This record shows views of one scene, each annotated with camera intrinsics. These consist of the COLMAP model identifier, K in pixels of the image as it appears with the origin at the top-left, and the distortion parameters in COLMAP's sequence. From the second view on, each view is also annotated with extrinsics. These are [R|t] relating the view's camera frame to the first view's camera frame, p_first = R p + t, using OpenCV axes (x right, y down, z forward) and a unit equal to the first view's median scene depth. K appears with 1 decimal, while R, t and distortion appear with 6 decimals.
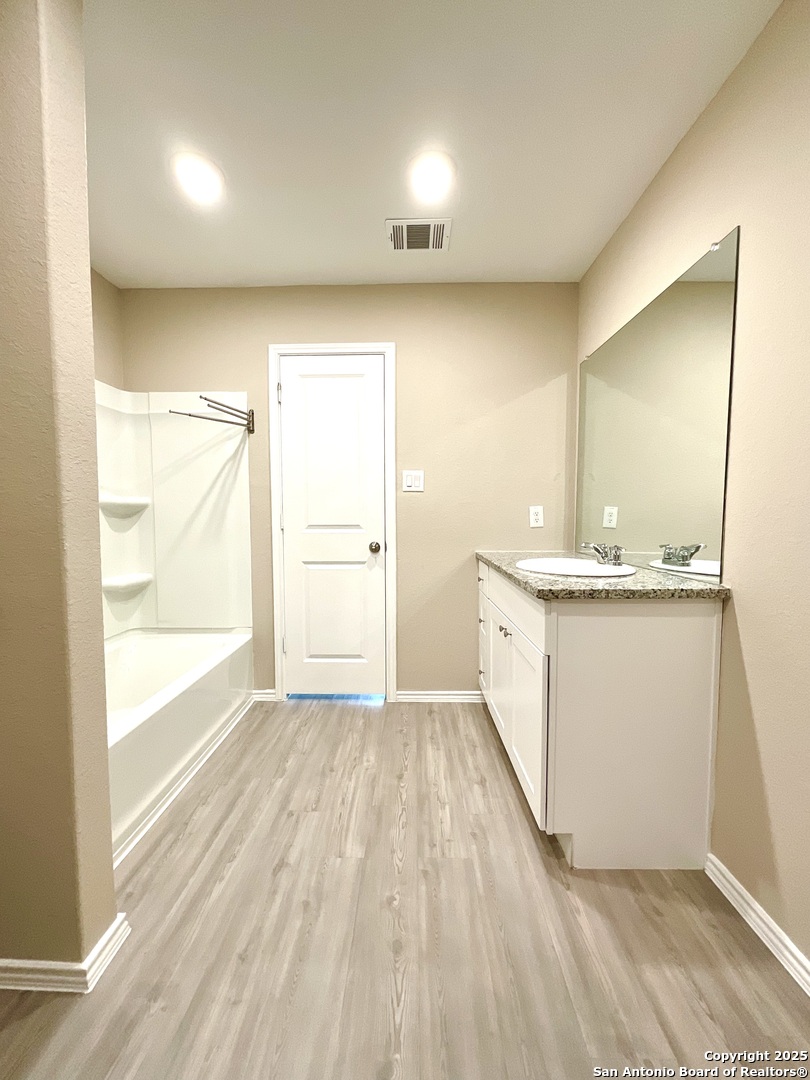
lens RADIAL K [[433.2, 0, 405.0], [0, 433.2, 540.0], [0, 0, 1]] dist [-0.001512, -0.000155]
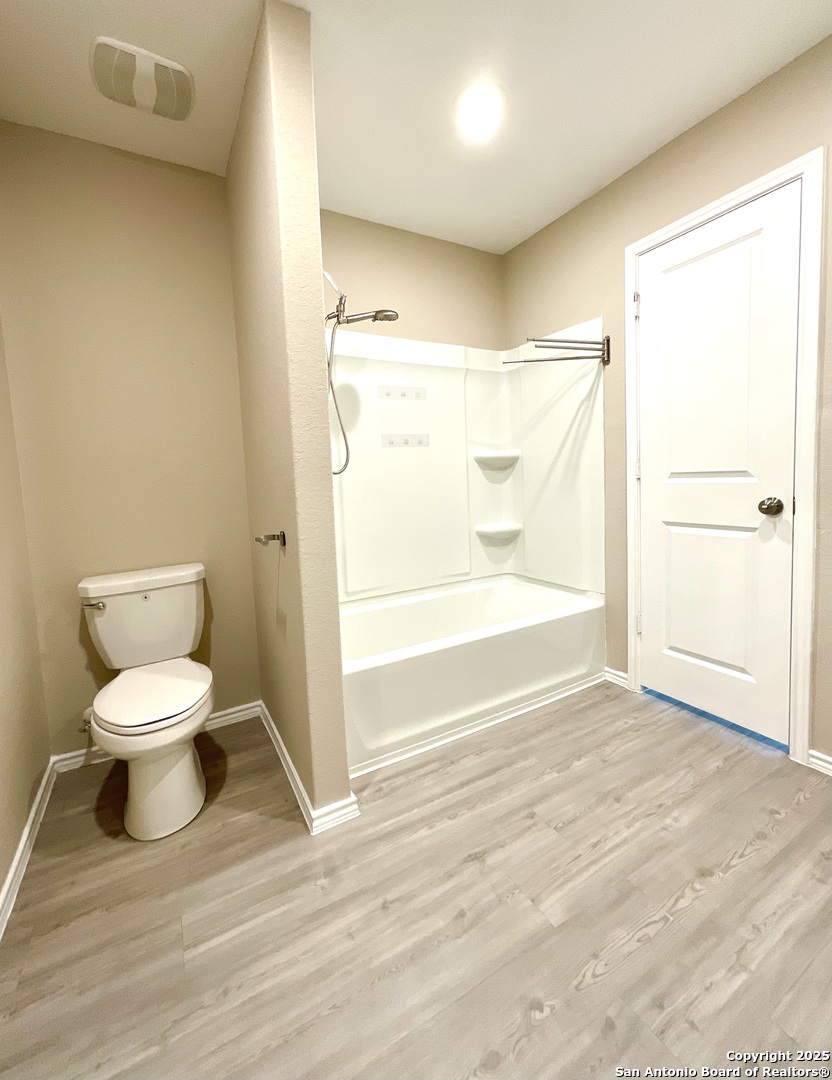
lens RADIAL K [[459.1, 0, 435.8], [0, 459.1, 512.1], [0, 0, 1]] dist [-0.004667, 0.000321]
pose [[0.517951, 0.048007, -0.854062, 0.325176], [-0.010017, 0.998696, 0.050063, -0.003522], [0.855352, -0.017375, 0.517756, 0.332252]]
